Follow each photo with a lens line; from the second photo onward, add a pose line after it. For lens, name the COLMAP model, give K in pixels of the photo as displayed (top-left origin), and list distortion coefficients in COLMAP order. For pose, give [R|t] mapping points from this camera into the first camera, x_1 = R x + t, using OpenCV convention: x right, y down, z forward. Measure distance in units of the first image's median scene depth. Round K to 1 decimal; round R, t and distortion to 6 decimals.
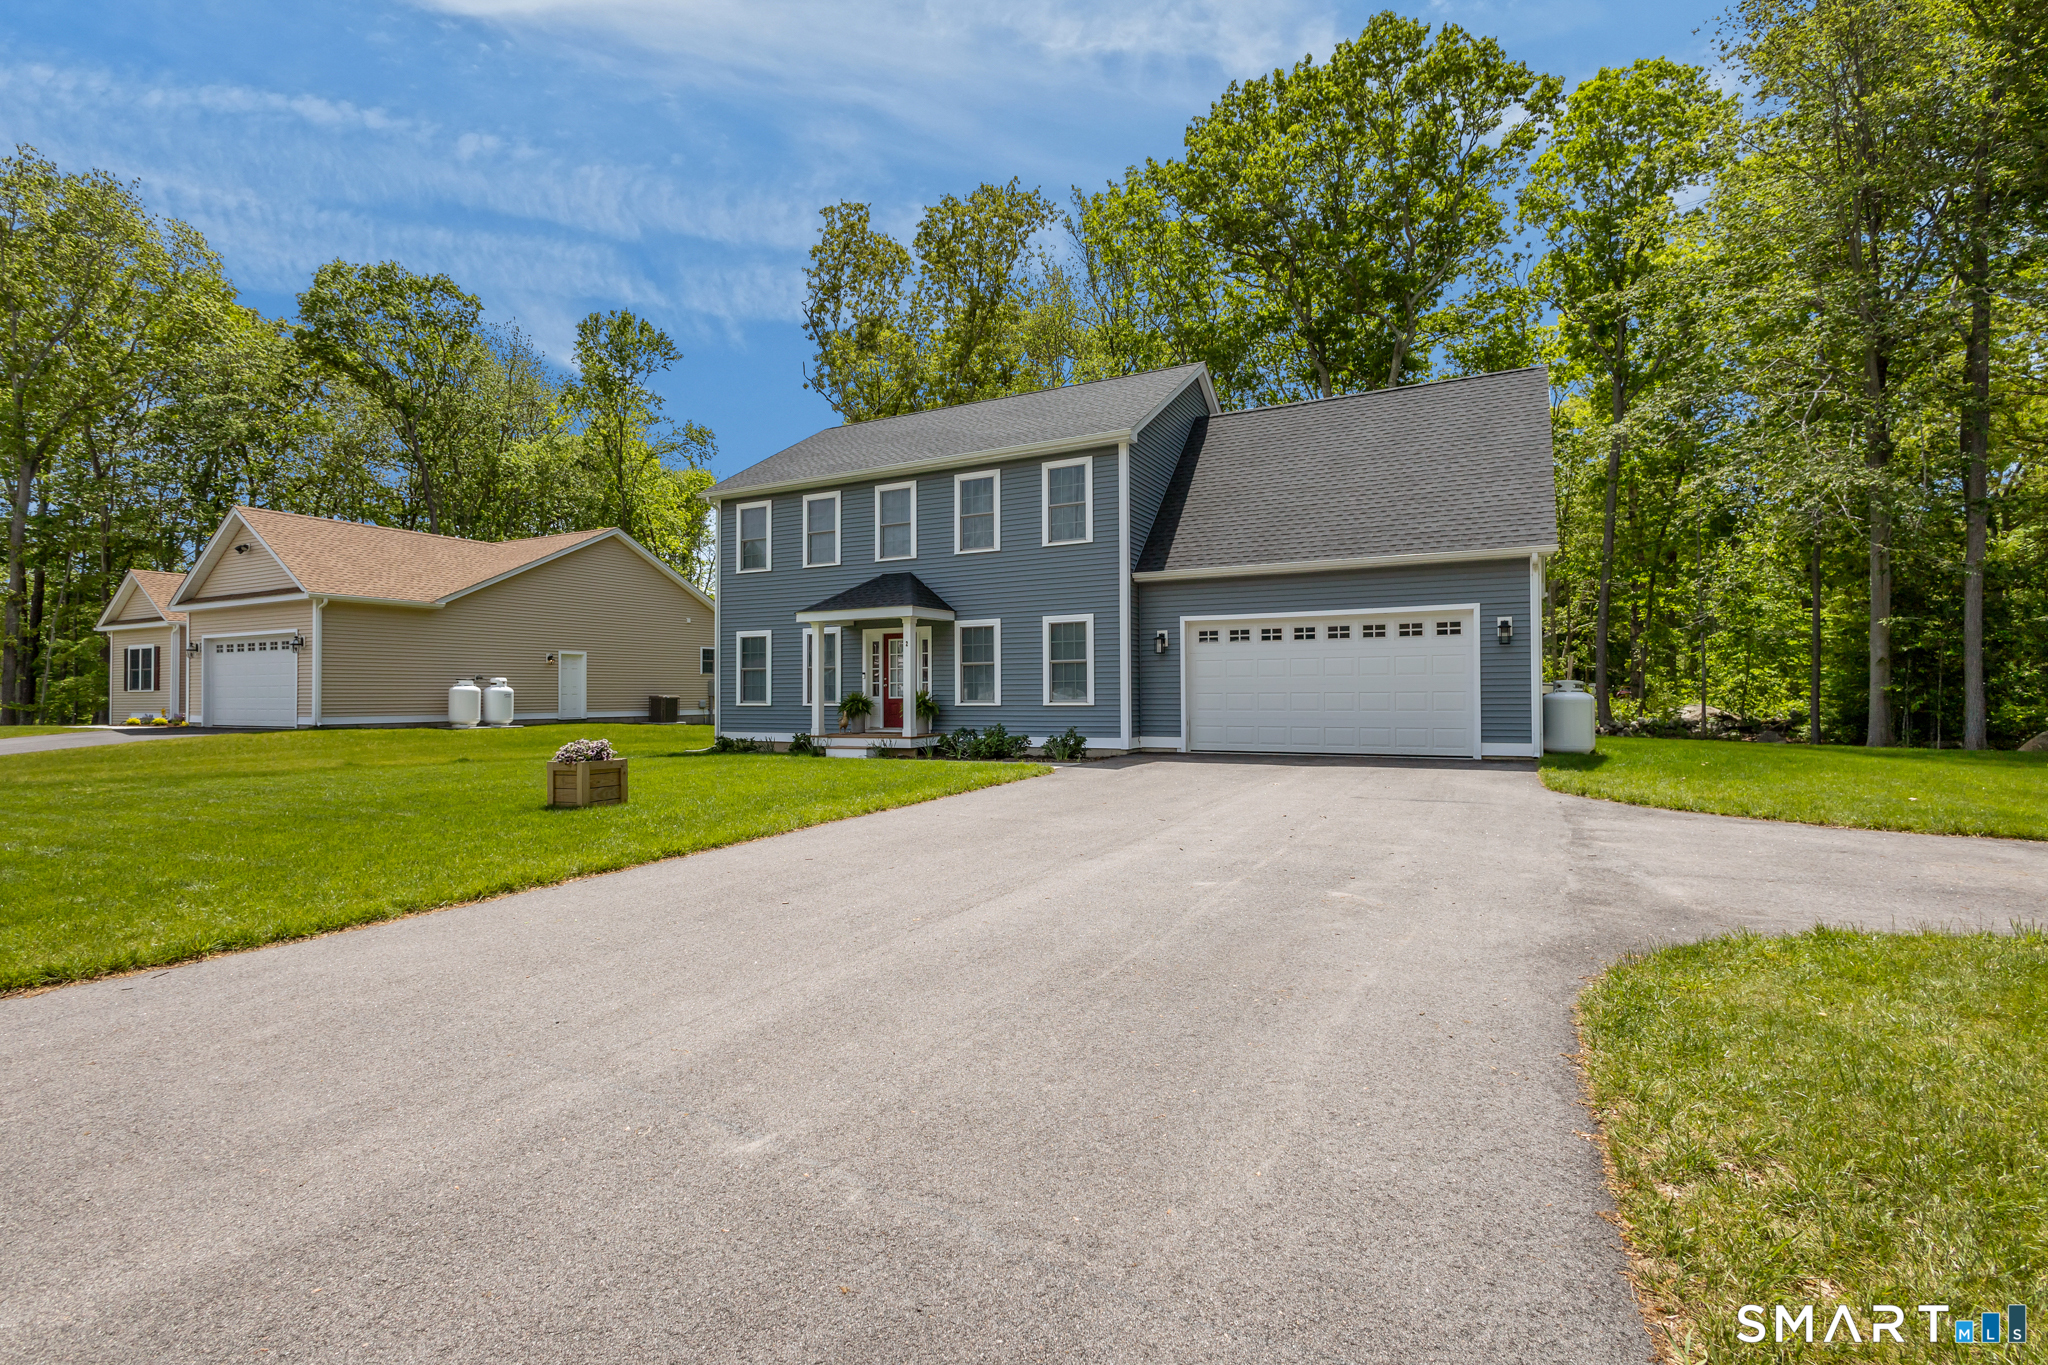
lens RADIAL K [[958.8, 0, 1024.0], [0, 958.8, 682.5], [0, 0, 1]] dist [0.000685, -0.000506]
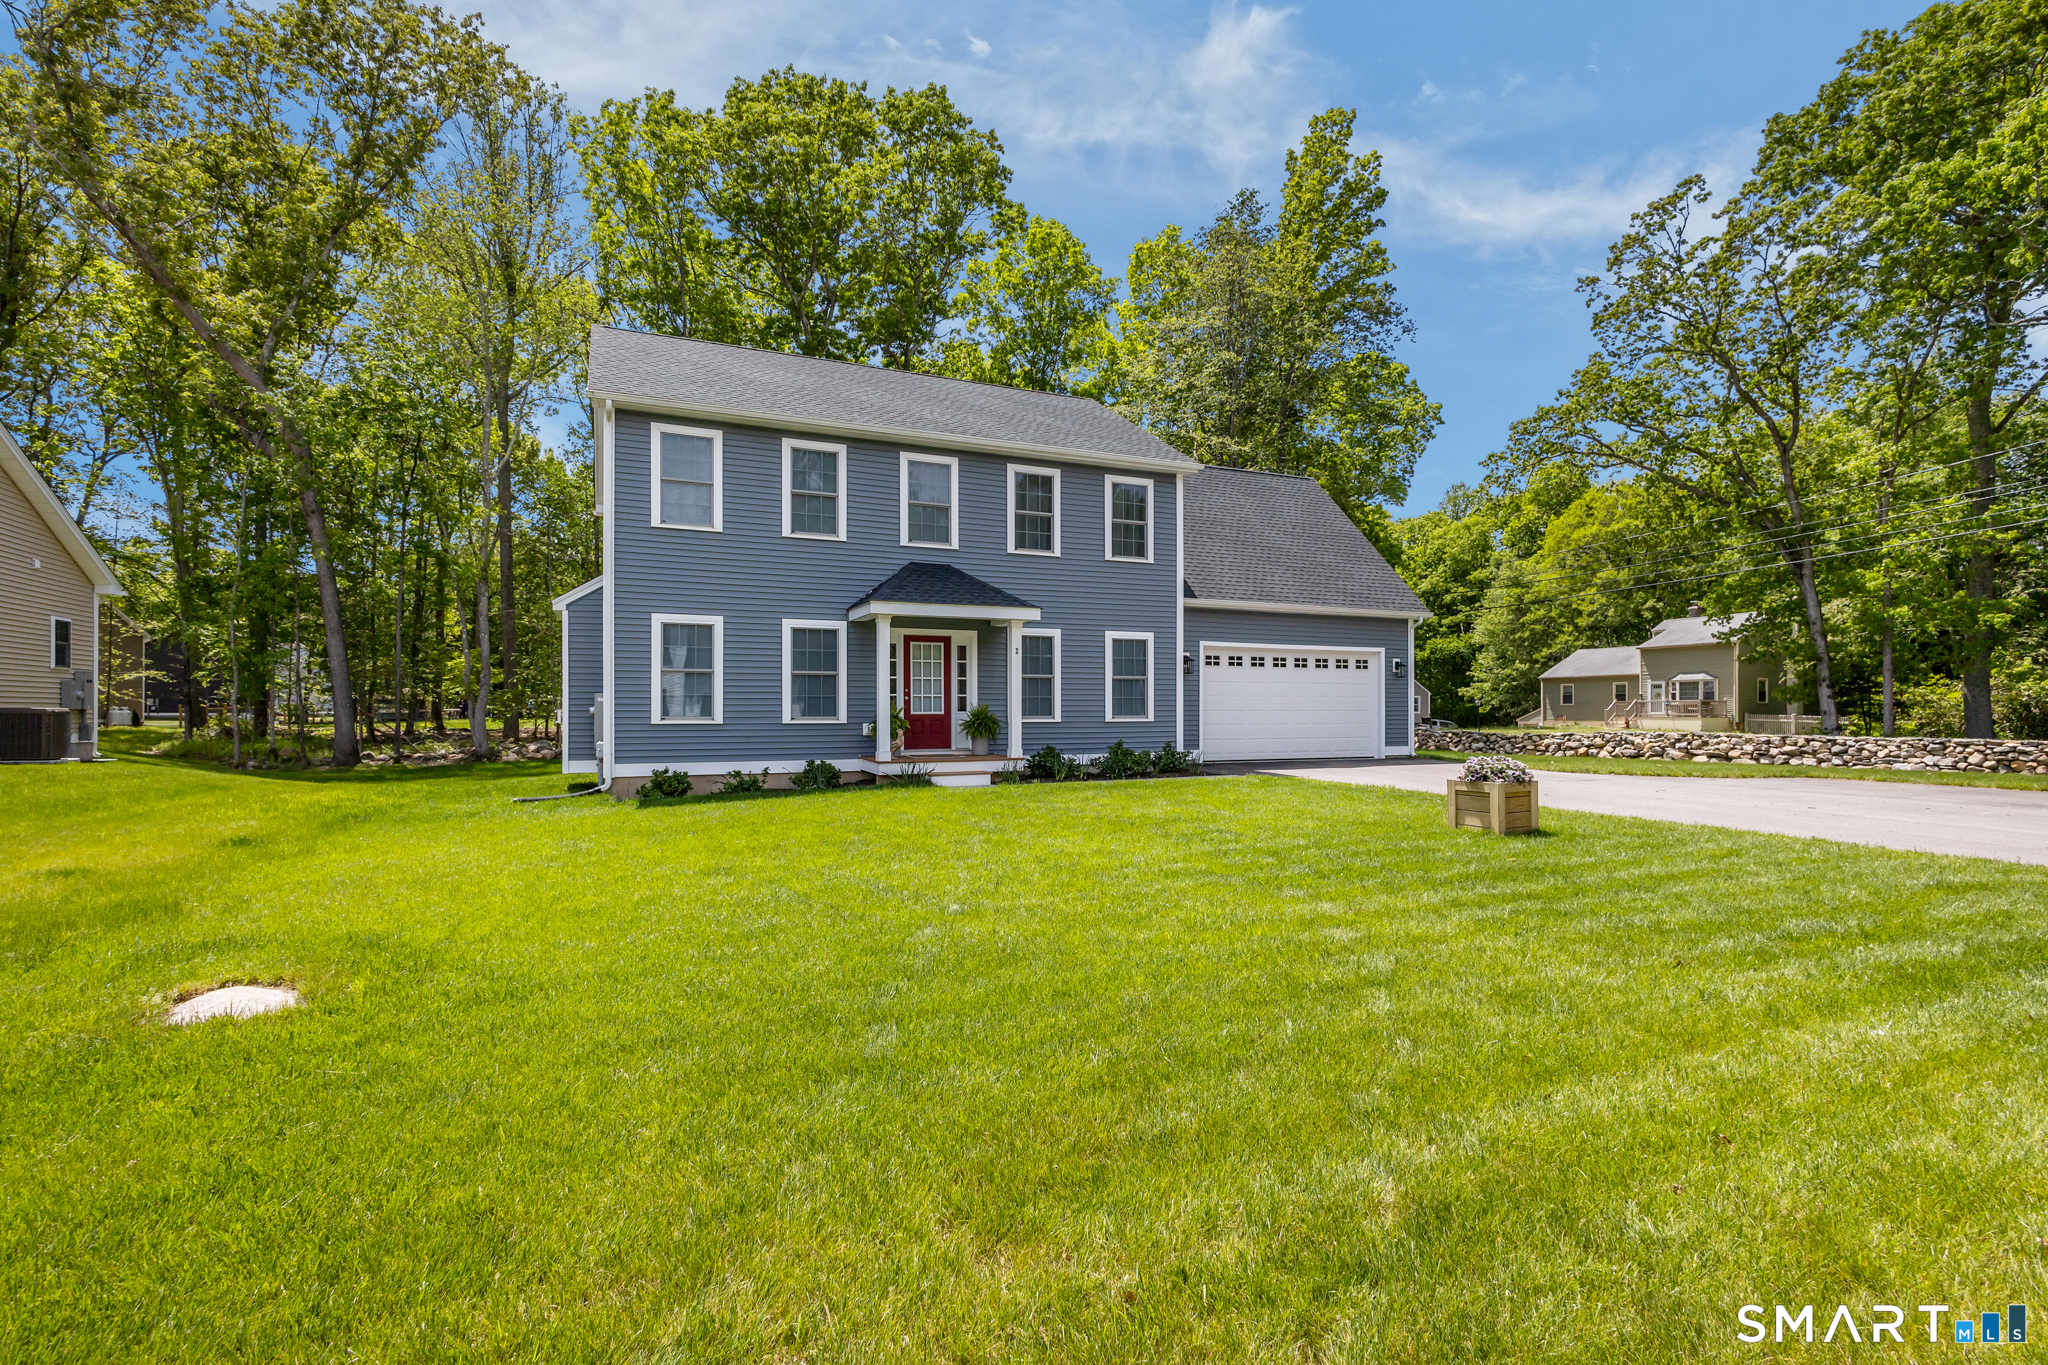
lens RADIAL K [[972.6, 0, 1027.3], [0, 972.6, 713.2], [0, 0, 1]] dist [0.000372, -0.000101]
pose [[0.606539, 0.003297, 0.795047, -0.814640], [-0.015405, 0.999852, 0.007606, 0.008786], [-0.794904, -0.016861, 0.606501, 0.453663]]
